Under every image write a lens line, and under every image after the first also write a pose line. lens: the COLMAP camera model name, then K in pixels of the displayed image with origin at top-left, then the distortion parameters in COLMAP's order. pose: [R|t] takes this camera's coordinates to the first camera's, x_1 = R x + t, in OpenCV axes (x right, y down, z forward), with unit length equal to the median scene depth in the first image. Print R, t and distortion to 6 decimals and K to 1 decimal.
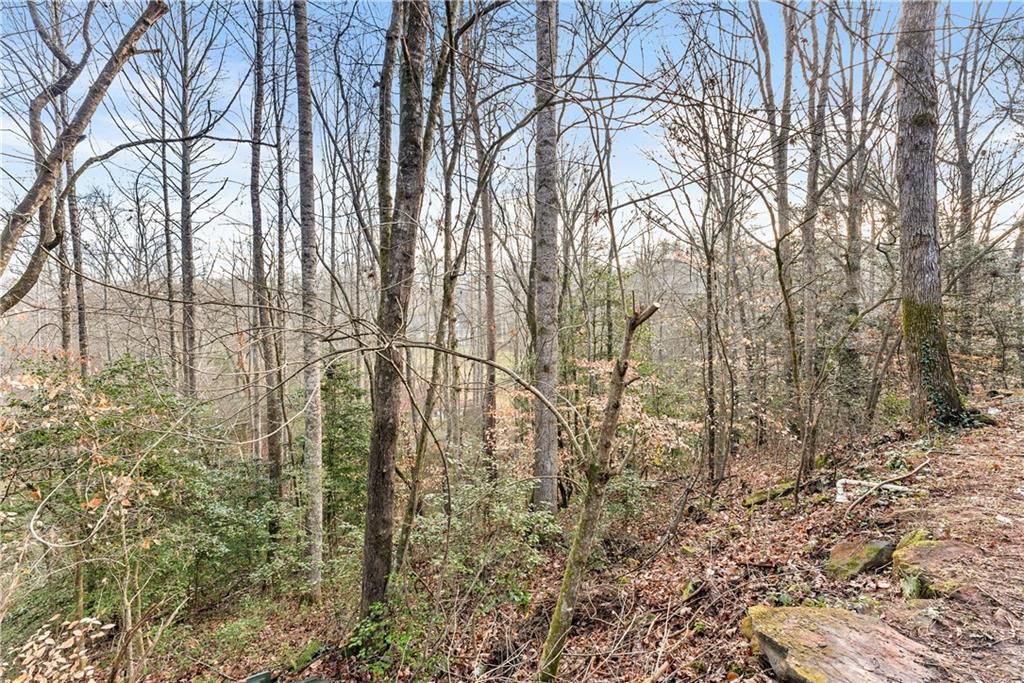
lens RADIAL K [[408.8, 0, 512.0], [0, 408.8, 341.5], [0, 0, 1]] dist [0.000903, 0.000003]
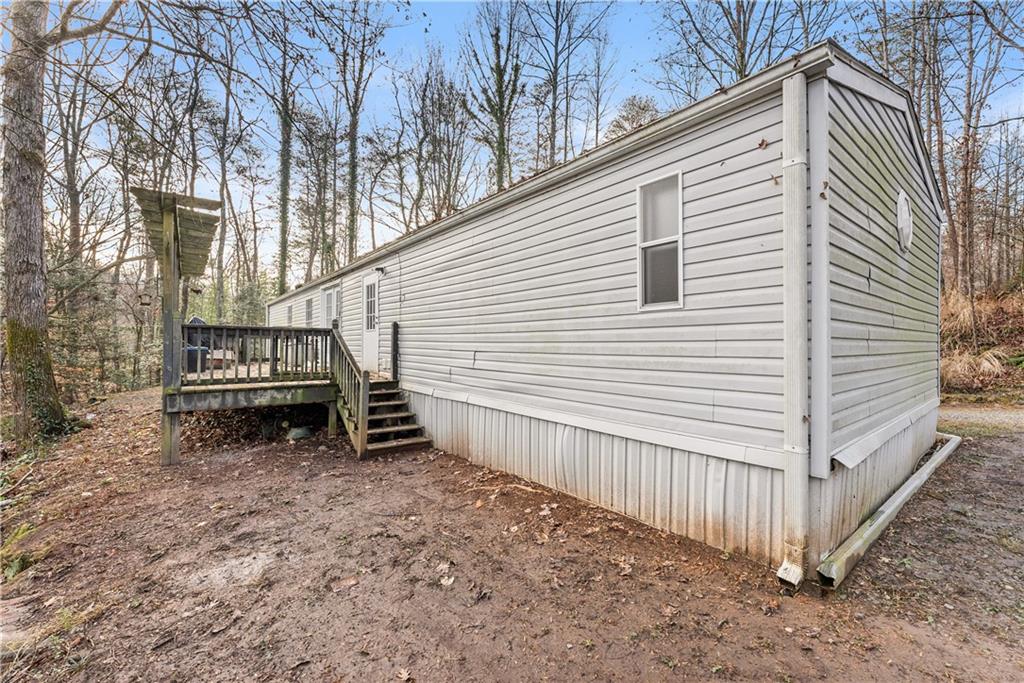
lens RADIAL K [[408.8, 0, 512.0], [0, 408.8, 341.5], [0, 0, 1]] dist [0.000903, 0.000003]
pose [[-0.083290, 0.012972, 0.996441, -0.165834], [0.003240, 0.999914, -0.012747, -0.036336], [-0.996520, 0.002166, -0.083325, -0.168551]]
